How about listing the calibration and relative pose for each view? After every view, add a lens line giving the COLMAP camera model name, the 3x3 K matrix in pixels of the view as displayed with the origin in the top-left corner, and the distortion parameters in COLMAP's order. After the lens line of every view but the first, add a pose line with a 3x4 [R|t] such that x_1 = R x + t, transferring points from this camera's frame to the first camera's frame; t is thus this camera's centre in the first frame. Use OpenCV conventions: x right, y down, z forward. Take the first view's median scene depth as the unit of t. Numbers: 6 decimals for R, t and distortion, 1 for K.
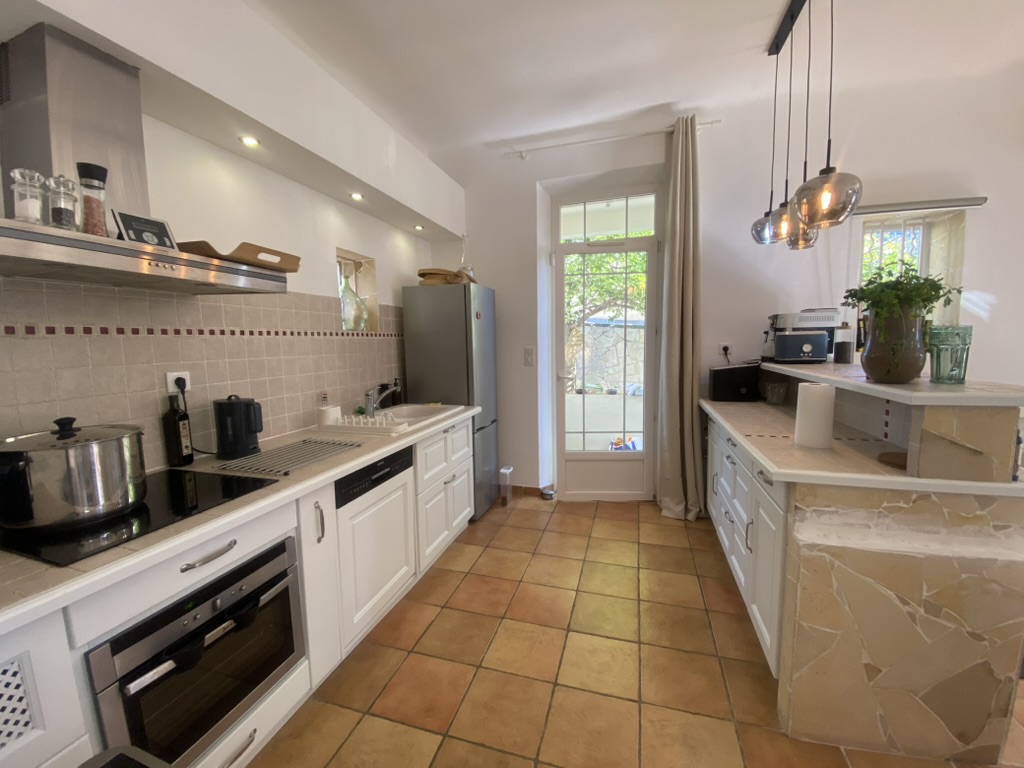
lens RADIAL K [[414.4, 0, 510.0], [0, 414.4, 385.4], [0, 0, 1]] dist [0.012775, -0.016423]
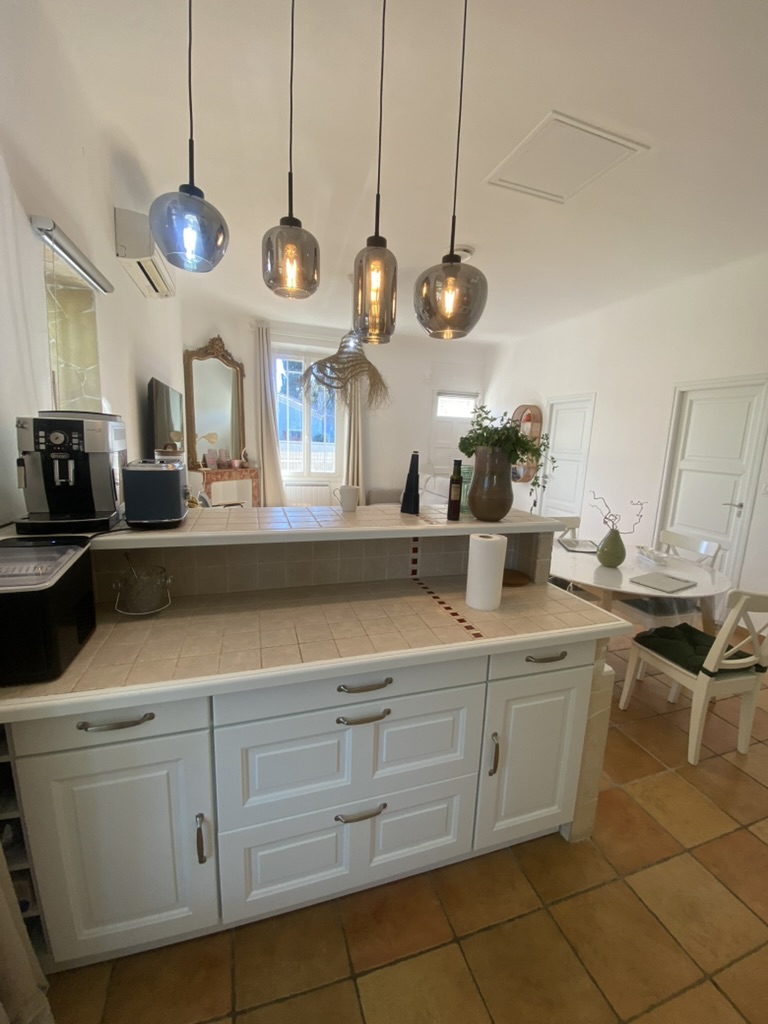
lens RADIAL K [[414.4, 0, 387.4], [0, 414.4, 508.8], [0, 0, 1]] dist [0.012775, -0.016423]
pose [[-0.576794, -0.140023, 0.804799, 0.132328], [0.059509, 0.975380, 0.212351, -0.191845], [-0.814719, 0.170376, -0.554261, 1.235912]]
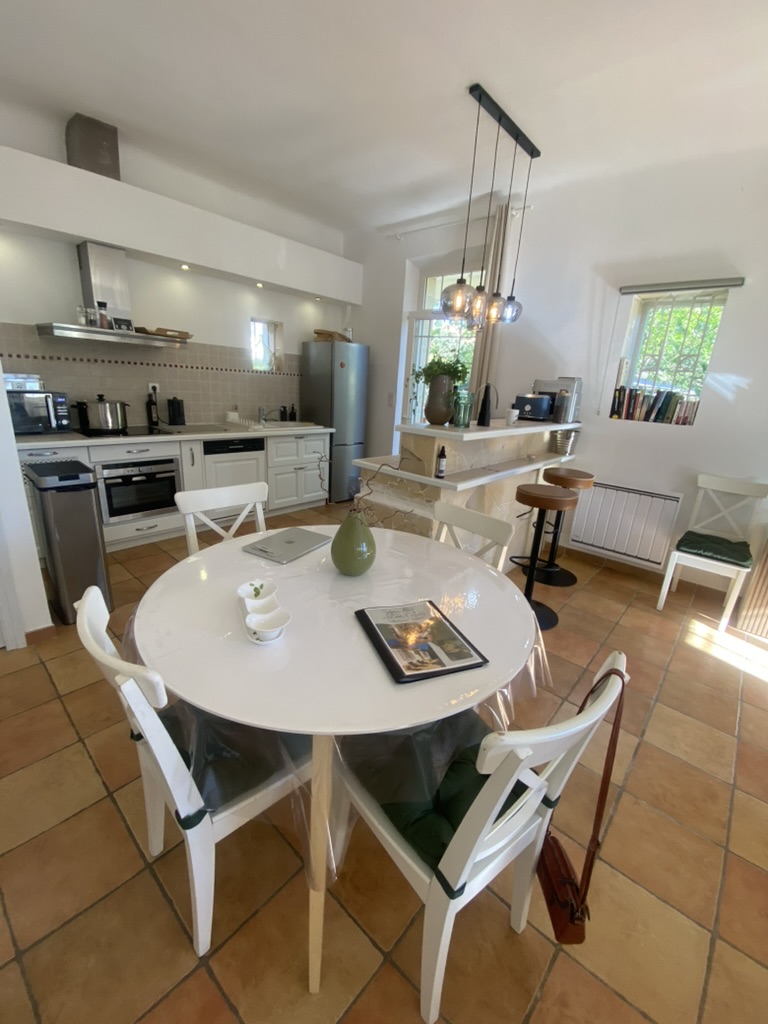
lens RADIAL K [[414.4, 0, 384.9], [0, 414.4, 510.0], [0, 0, 1]] dist [0.012775, -0.016423]
pose [[0.906907, 0.195440, -0.373259, 0.970877], [-0.123965, 0.970468, 0.206942, 0.008491], [0.402680, -0.141406, 0.904352, -0.461375]]
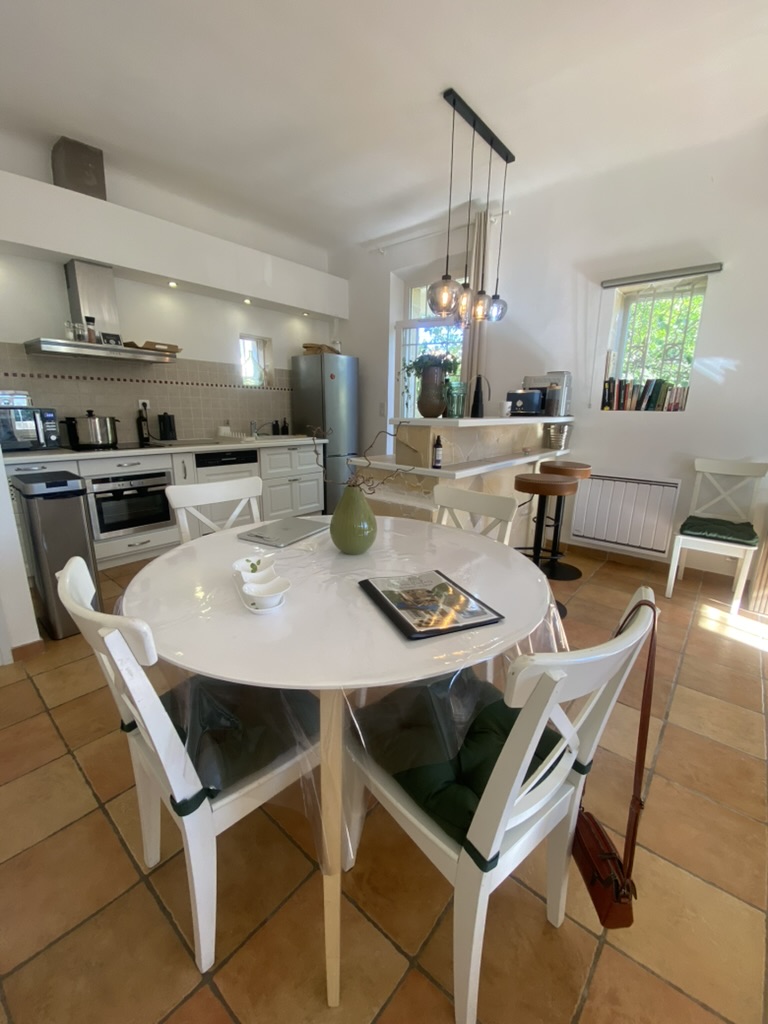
lens RADIAL K [[414.4, 0, 384.9], [0, 414.4, 509.6], [0, 0, 1]] dist [0.012775, -0.016423]
pose [[0.919163, 0.127395, -0.372706, 0.968160], [-0.075847, 0.985787, 0.149902, 0.086877], [0.386505, -0.109516, 0.915762, -0.451933]]
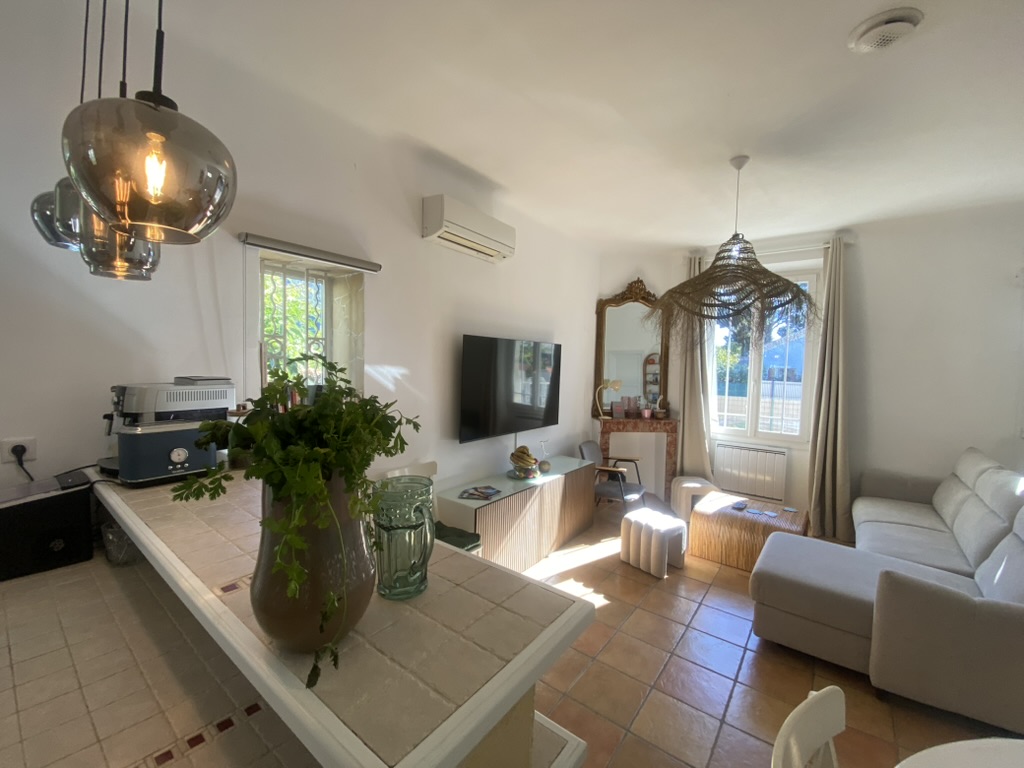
lens RADIAL K [[414.4, 0, 508.2], [0, 414.4, 384.7], [0, 0, 1]] dist [0.012775, -0.016423]
pose [[0.353883, -0.017619, 0.935124, 0.396130], [0.068581, 0.997620, -0.007157, -0.169166], [-0.932772, 0.066664, 0.354249, 0.432309]]
